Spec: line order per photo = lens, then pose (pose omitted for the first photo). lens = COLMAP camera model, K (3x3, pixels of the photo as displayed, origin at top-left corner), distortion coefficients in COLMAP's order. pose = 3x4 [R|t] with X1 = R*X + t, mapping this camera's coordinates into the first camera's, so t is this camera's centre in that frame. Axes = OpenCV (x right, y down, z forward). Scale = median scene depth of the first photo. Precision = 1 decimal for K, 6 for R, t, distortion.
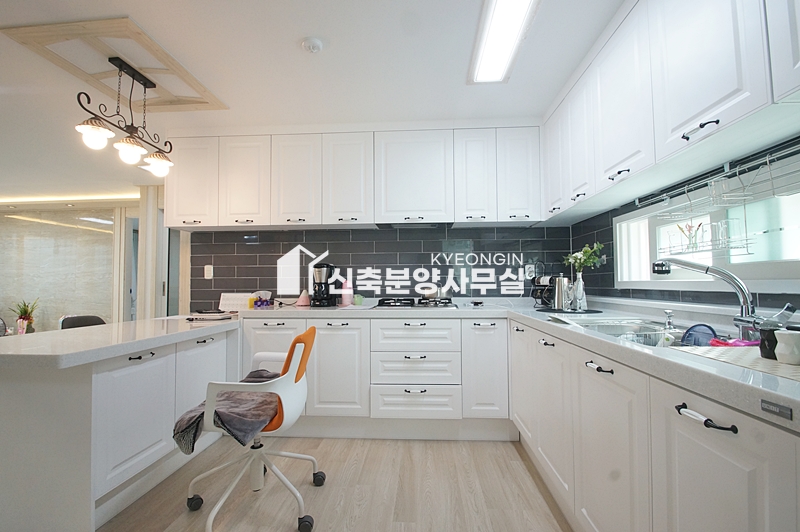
lens RADIAL K [[373.3, 0, 407.9], [0, 373.3, 267.0], [0, 0, 1]] dist [0.002732, -0.000224]
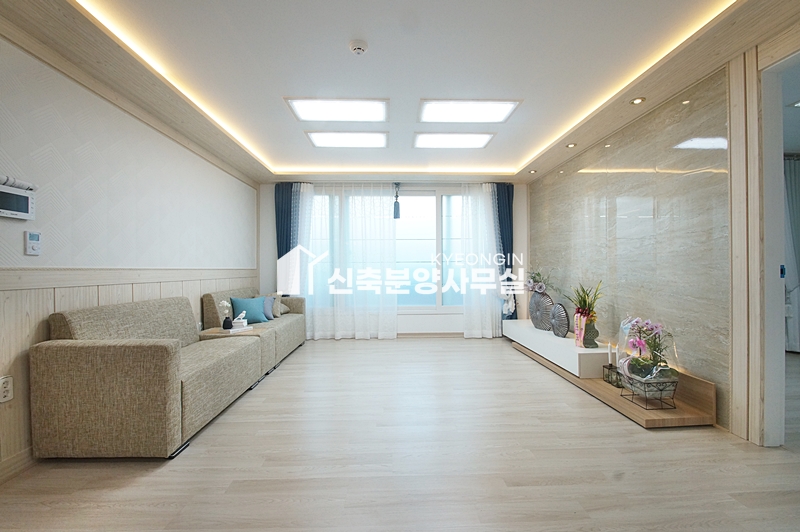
lens RADIAL K [[354.6, 0, 397.0], [0, 354.6, 268.0], [0, 0, 1]] dist [-0.003990, -0.004916]
pose [[0.132028, 0.003323, -0.991240, -0.474407], [0.046027, 0.998895, 0.009480, 0.042284], [0.990177, -0.046876, 0.131729, 0.610628]]
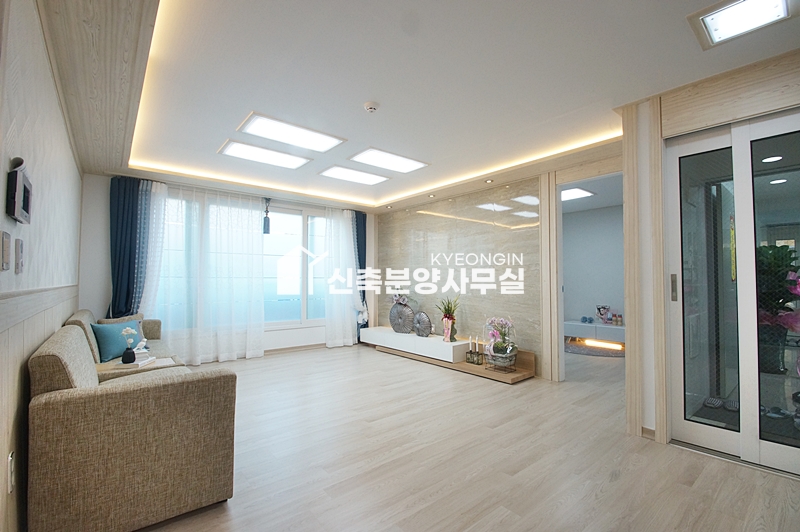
lens RADIAL K [[354.6, 0, 393.1], [0, 354.6, 267.3], [0, 0, 1]] dist [-0.003990, -0.004916]
pose [[0.704462, -0.019787, -0.709465, -0.514359], [0.023913, 0.999705, -0.004137, 0.019297], [0.709338, -0.014051, 0.704728, 0.314915]]
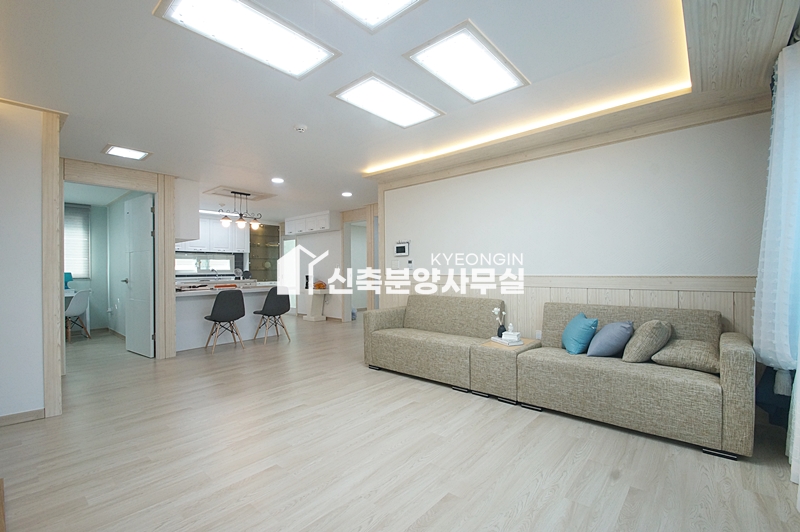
lens RADIAL K [[354.6, 0, 402.2], [0, 354.6, 268.2], [0, 0, 1]] dist [-0.003990, -0.004916]
pose [[-0.823178, 0.016381, 0.567547, -1.311249], [-0.010171, 0.998998, -0.043587, 0.049705], [-0.567692, -0.041652, -0.822186, 0.991976]]
